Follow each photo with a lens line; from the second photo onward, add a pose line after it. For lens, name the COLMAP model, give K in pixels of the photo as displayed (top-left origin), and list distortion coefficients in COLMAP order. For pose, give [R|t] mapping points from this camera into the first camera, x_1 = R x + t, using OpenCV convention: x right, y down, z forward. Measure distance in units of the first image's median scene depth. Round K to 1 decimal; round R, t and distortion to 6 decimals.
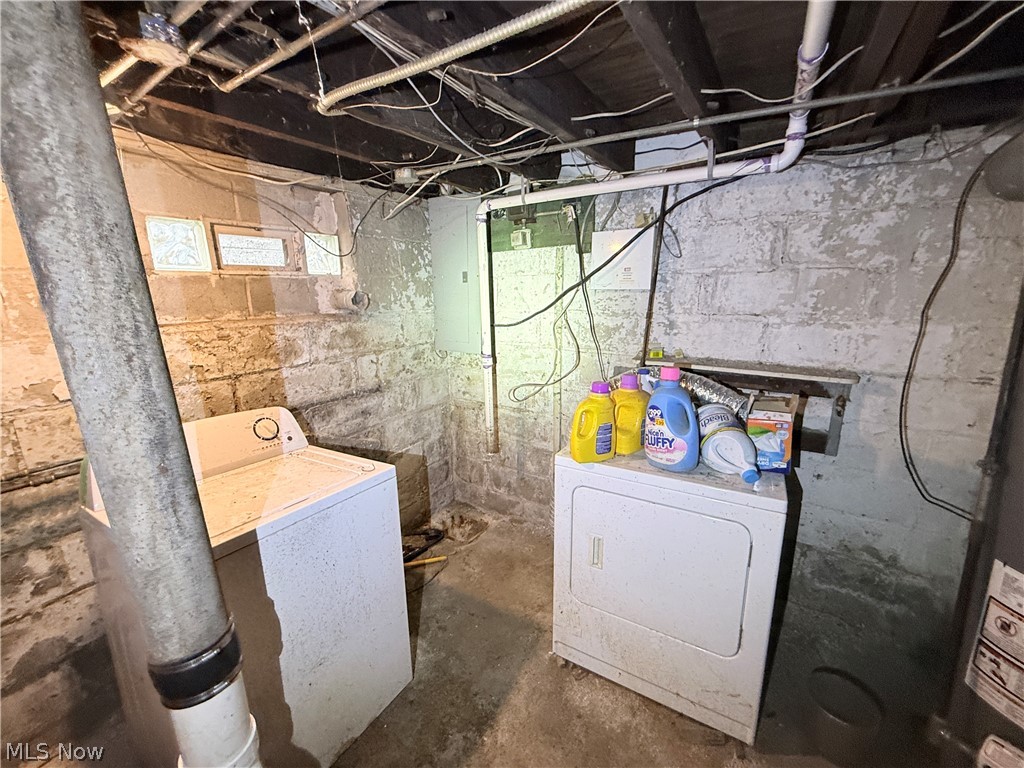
lens RADIAL K [[437.2, 0, 513.0], [0, 437.2, 385.2], [0, 0, 1]] dist [-0.000906, -0.000001]
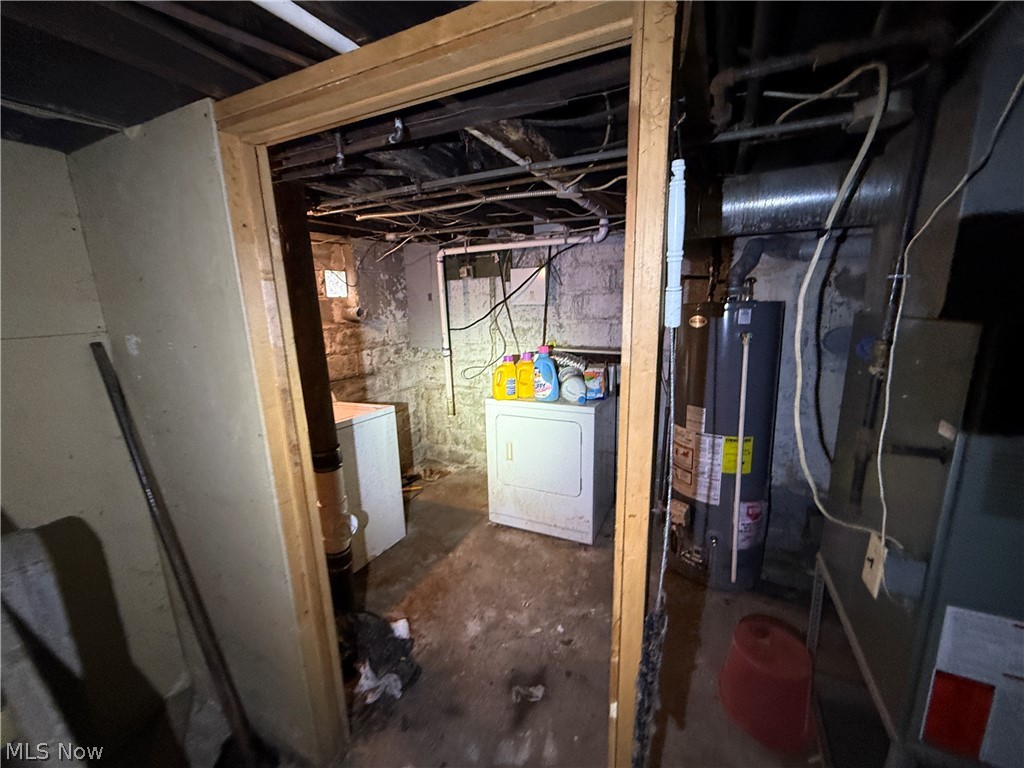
lens RADIAL K [[405.3, 0, 512.8], [0, 405.3, 383.5], [0, 0, 1]] dist [-0.000365, 0.000132]
pose [[0.995197, -0.029075, 0.093476, 0.038284], [0.030808, 0.999378, -0.017146, 0.089247], [-0.092919, 0.019943, 0.995474, -0.445832]]
